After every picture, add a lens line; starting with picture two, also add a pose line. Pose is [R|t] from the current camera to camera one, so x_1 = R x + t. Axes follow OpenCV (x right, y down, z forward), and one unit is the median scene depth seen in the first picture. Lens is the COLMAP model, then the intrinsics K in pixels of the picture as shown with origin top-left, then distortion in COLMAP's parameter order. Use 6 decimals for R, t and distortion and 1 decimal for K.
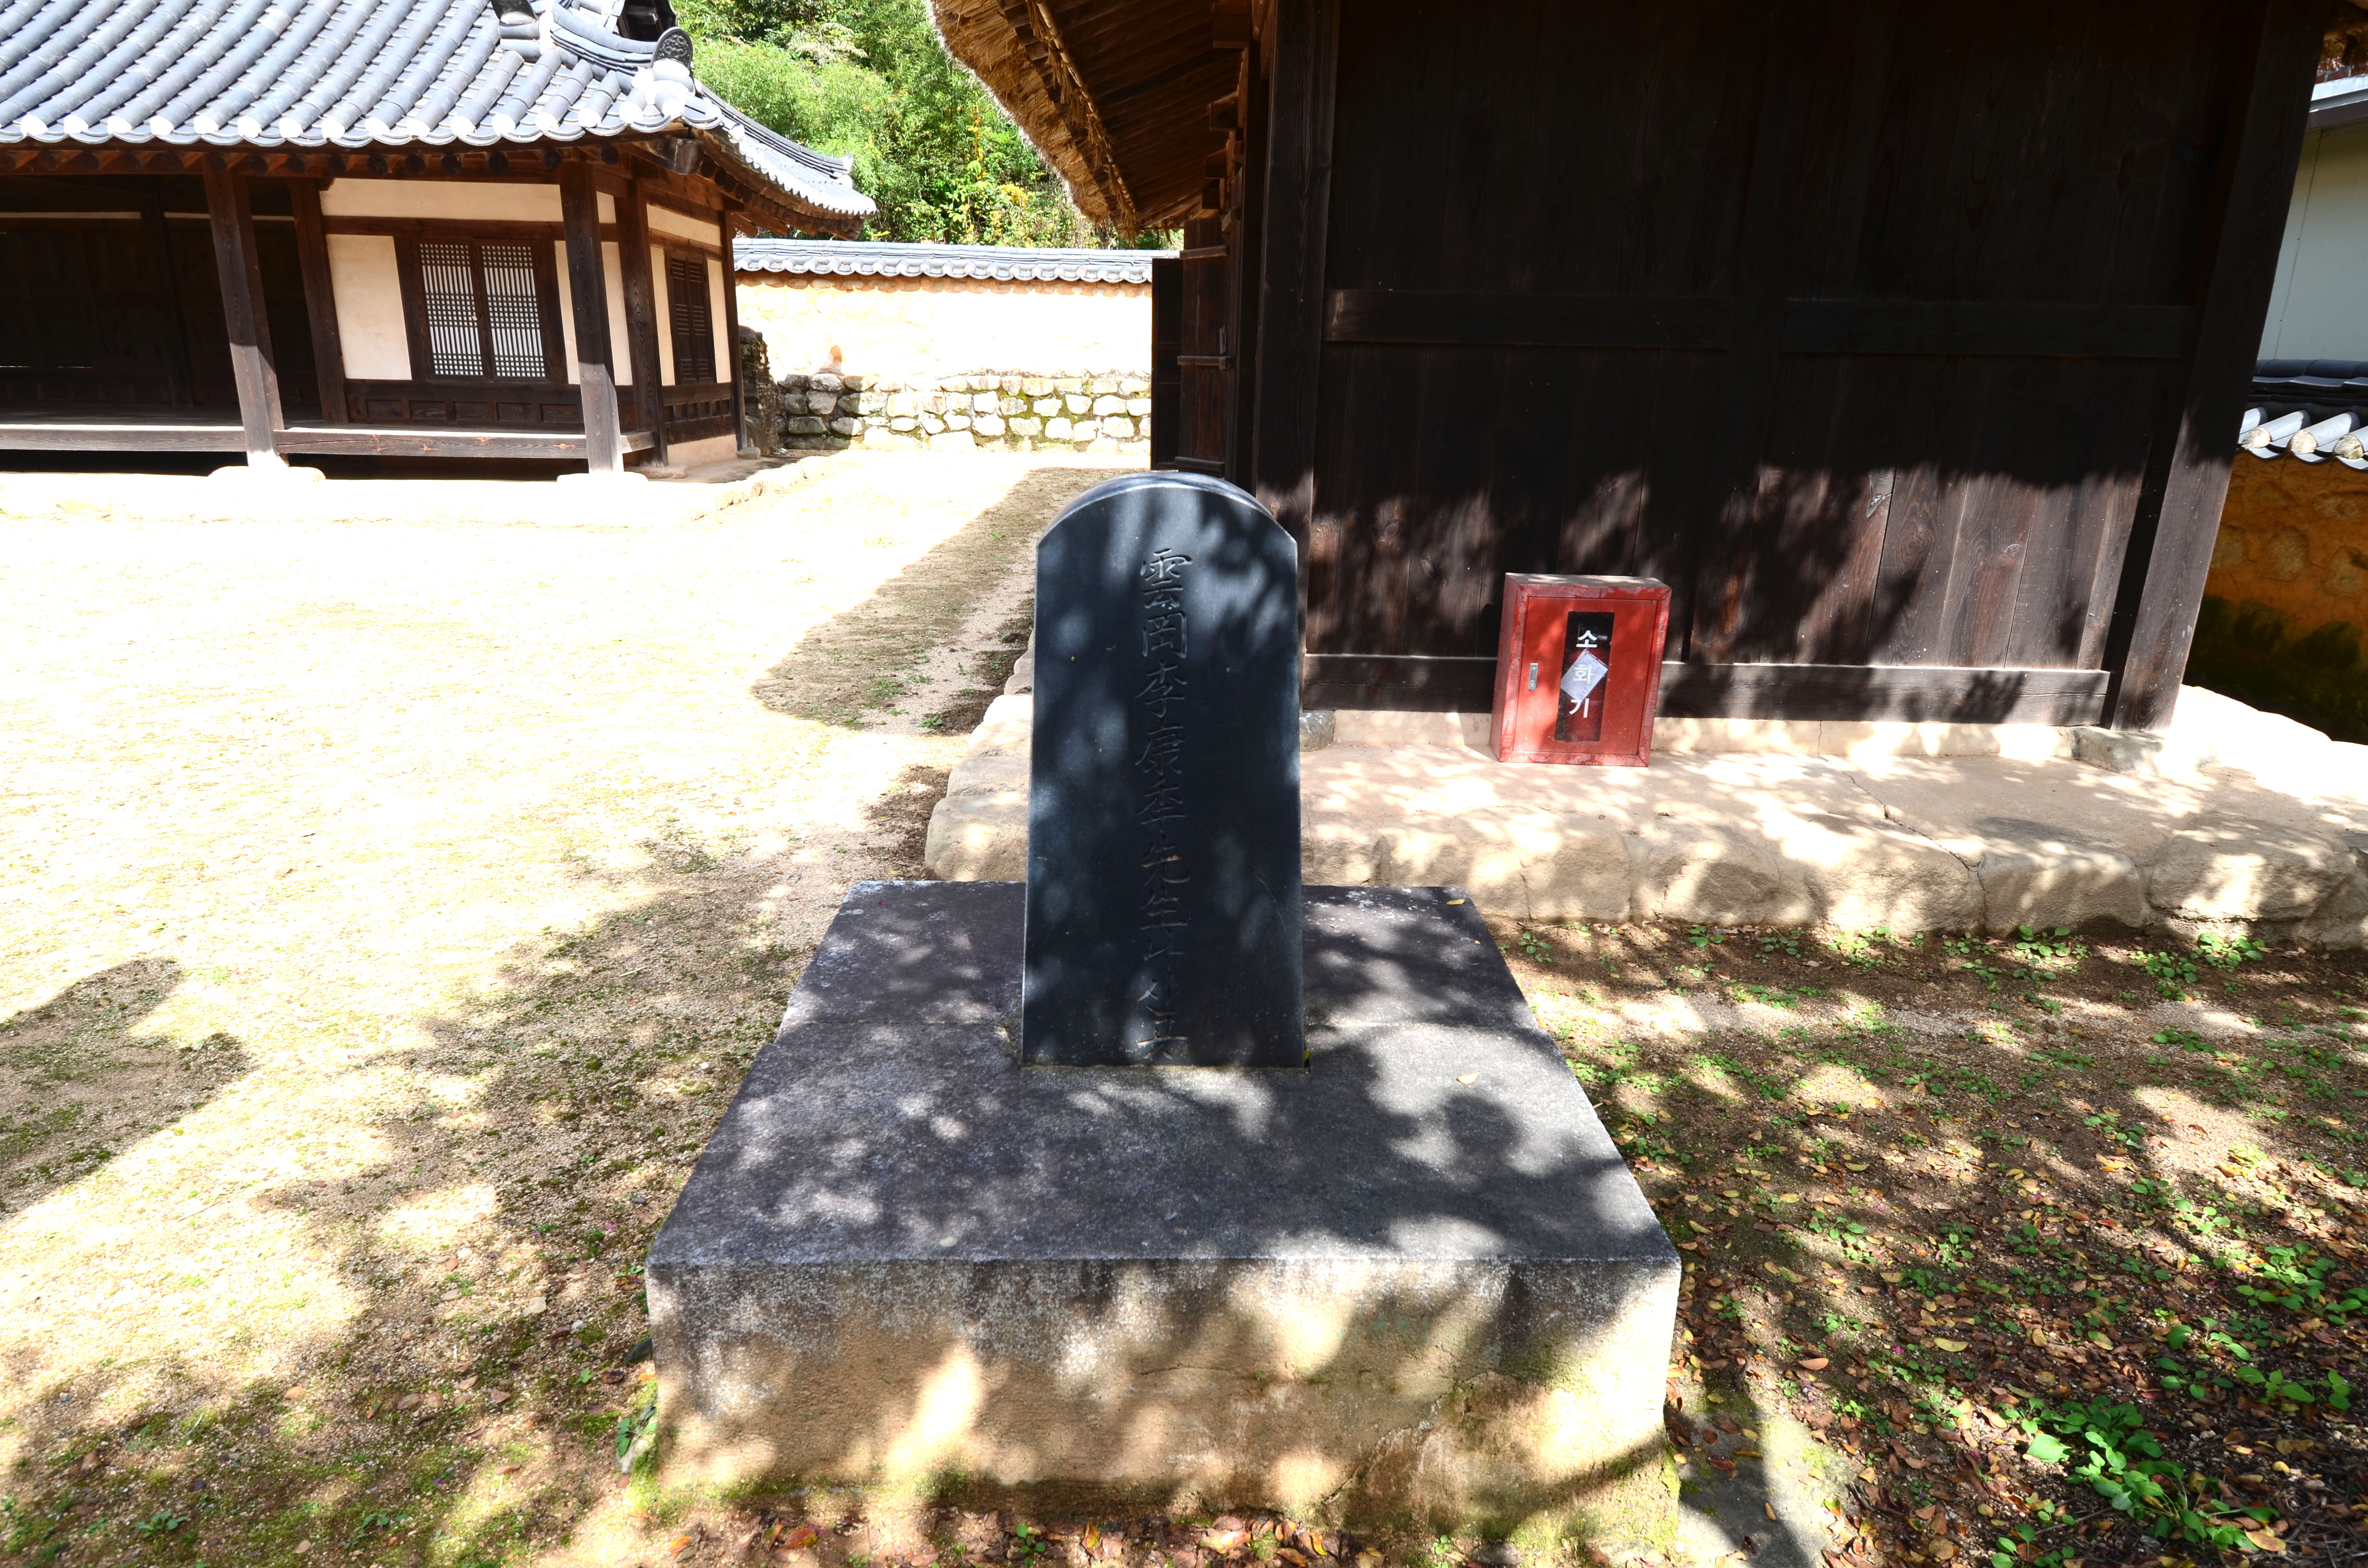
lens RADIAL K [[1443.3, 0, 1184.0], [0, 1443.3, 784.0], [0, 0, 1]] dist [0.064600, -0.066671]
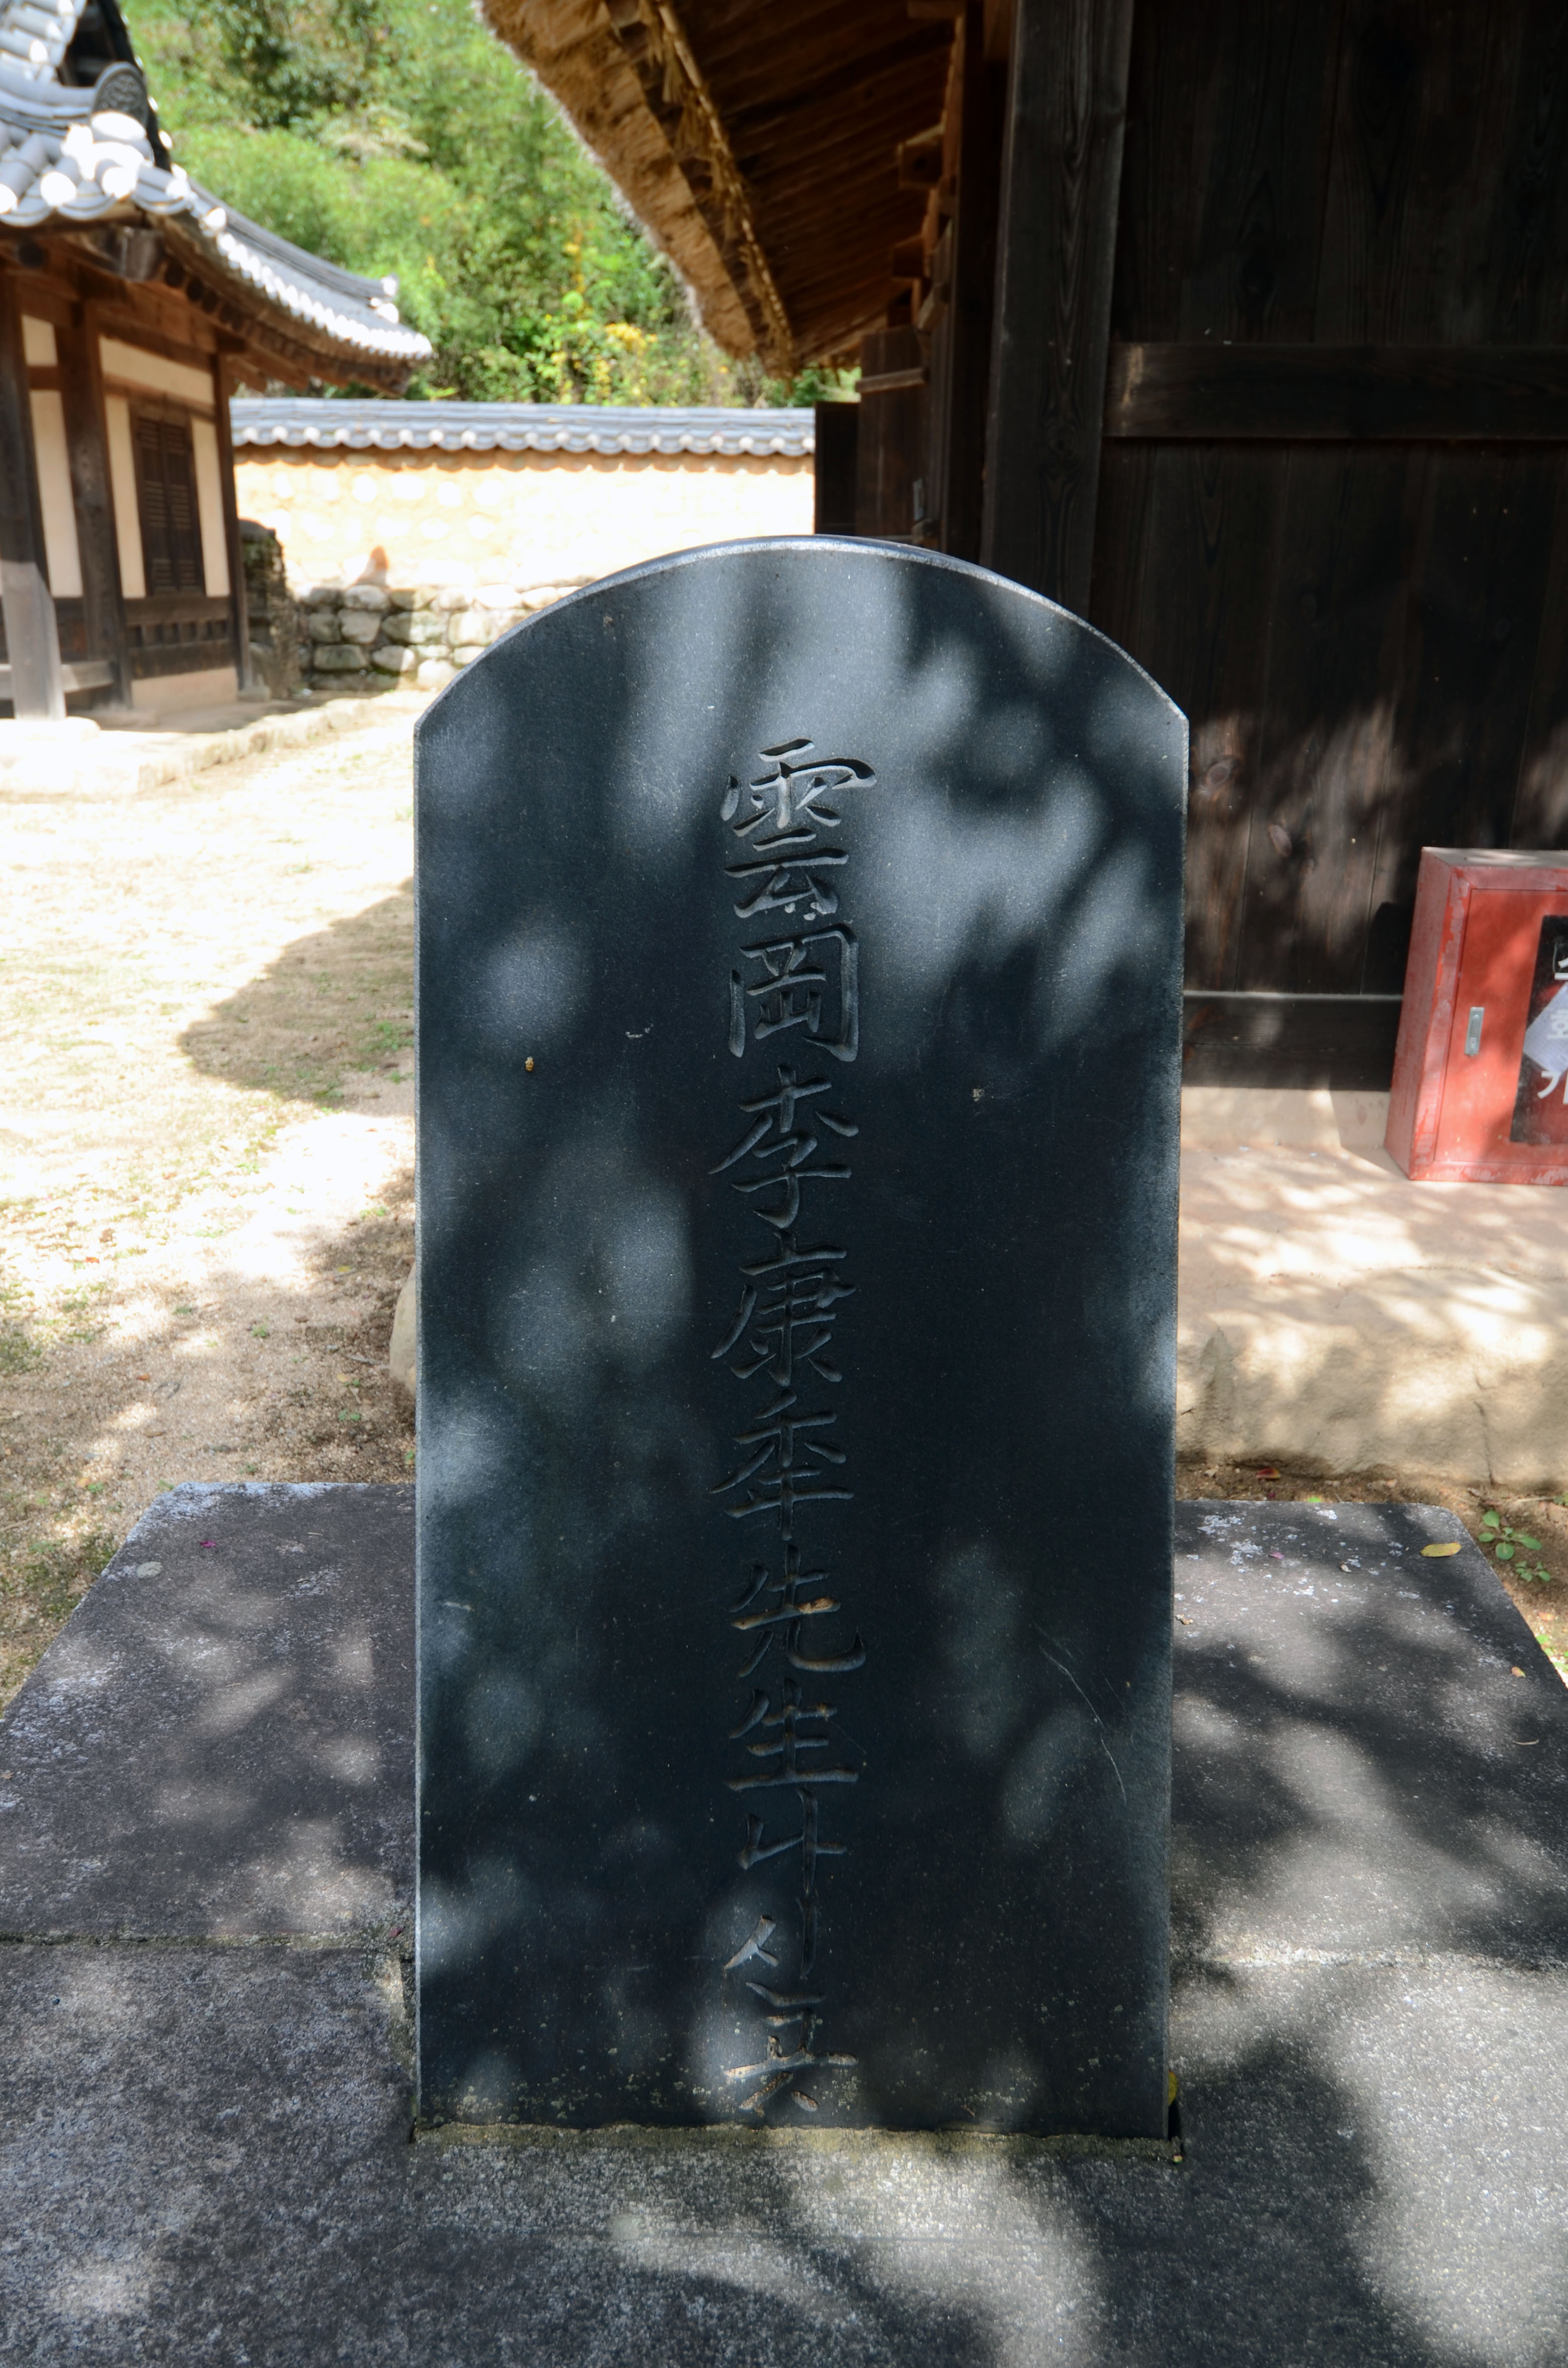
lens RADIAL K [[1987.7, 0, 784.0], [0, 1987.7, 1184.0], [0, 0, 1]] dist [0.072915, -0.096767]
pose [[0.999319, 0.003646, -0.036731, 0.000443], [-0.003061, 0.999868, 0.015967, -0.017965], [0.036784, -0.015844, 0.999198, 0.144217]]
